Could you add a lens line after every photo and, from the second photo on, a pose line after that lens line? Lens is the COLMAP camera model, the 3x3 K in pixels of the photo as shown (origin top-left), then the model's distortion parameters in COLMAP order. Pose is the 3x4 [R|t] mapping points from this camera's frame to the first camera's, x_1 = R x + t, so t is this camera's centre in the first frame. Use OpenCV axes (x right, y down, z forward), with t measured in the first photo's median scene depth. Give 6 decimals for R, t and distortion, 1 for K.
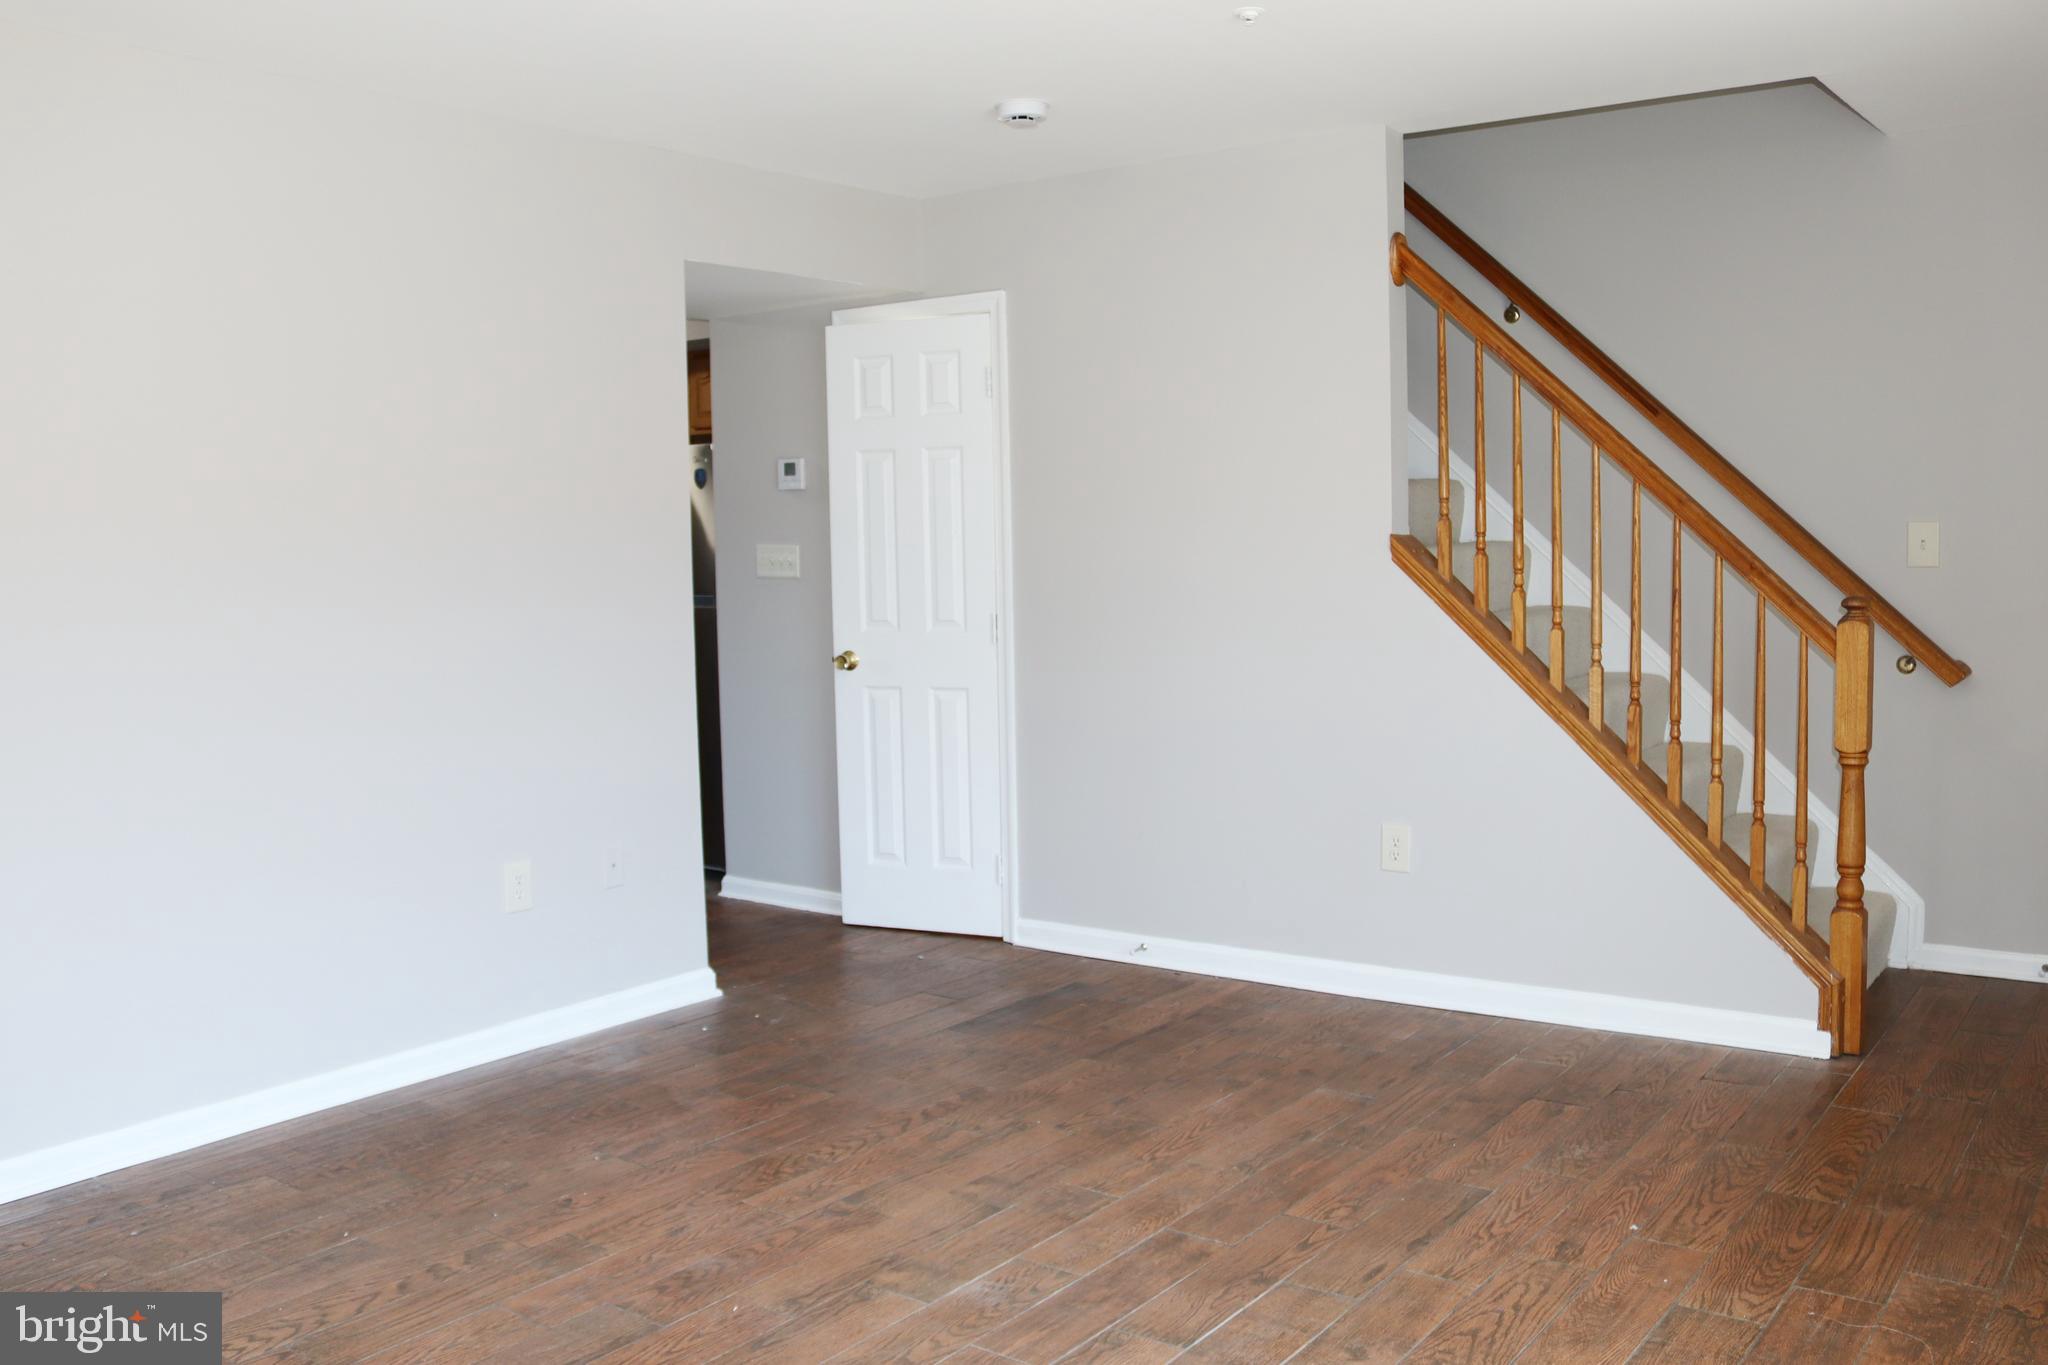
lens RADIAL K [[1762.8, 0, 1148.2], [0, 1762.8, 679.3], [0, 0, 1]] dist [-0.012040, -0.016106]
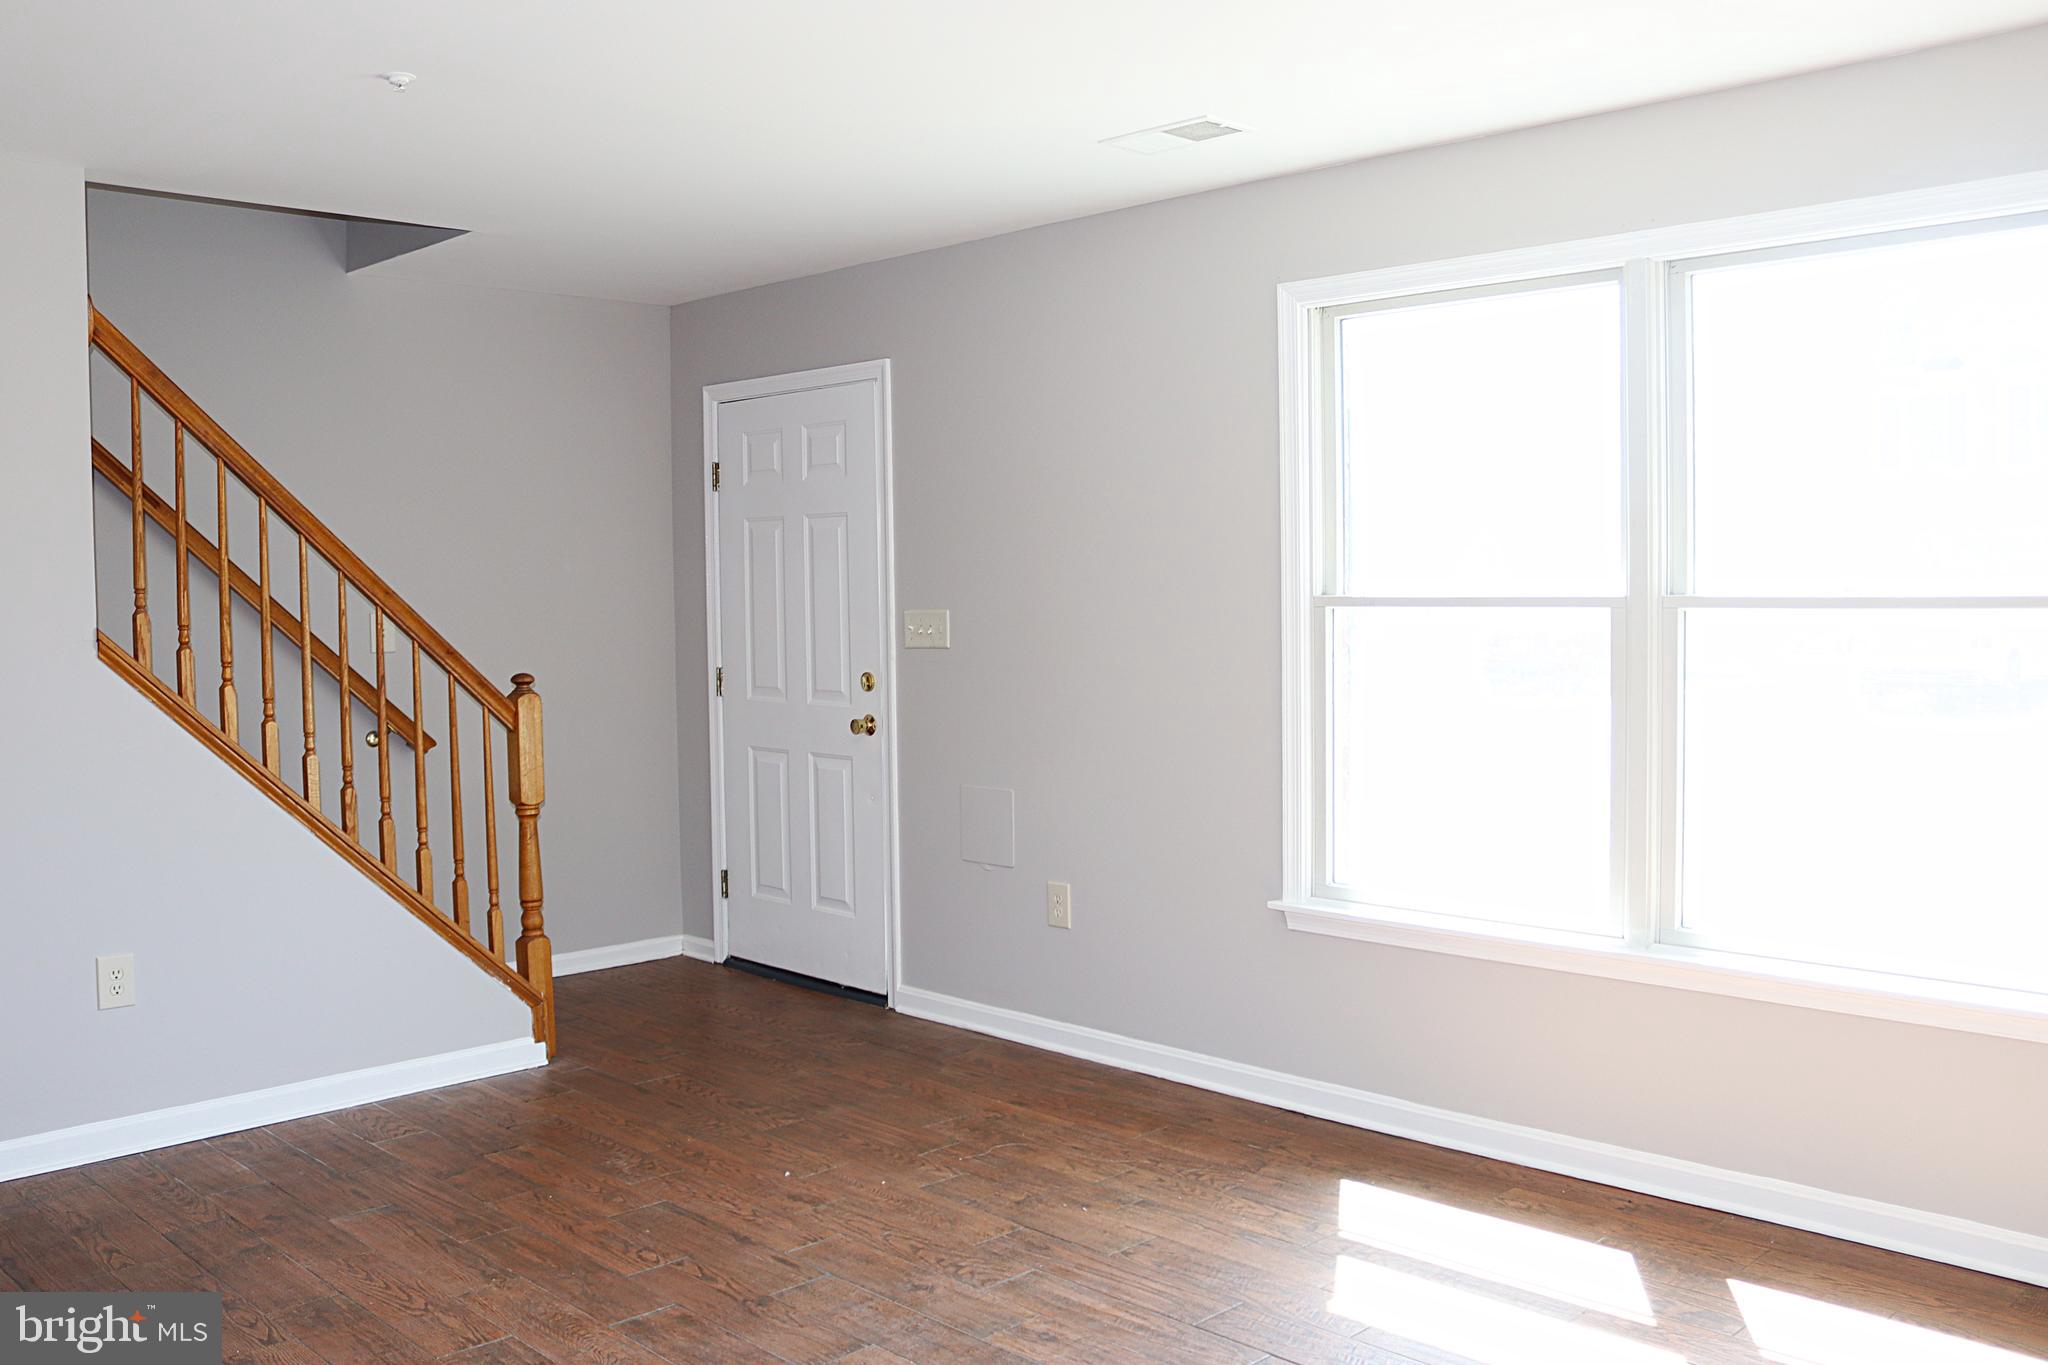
lens RADIAL K [[1678.1, 0, 1018.4], [0, 1678.1, 676.3], [0, 0, 1]] dist [-0.171340, 0.149540]
pose [[0.213947, -0.022816, 0.976579, -0.764854], [0.093318, 0.995632, 0.002817, -0.020899], [-0.972378, 0.090530, 0.215142, 0.536258]]
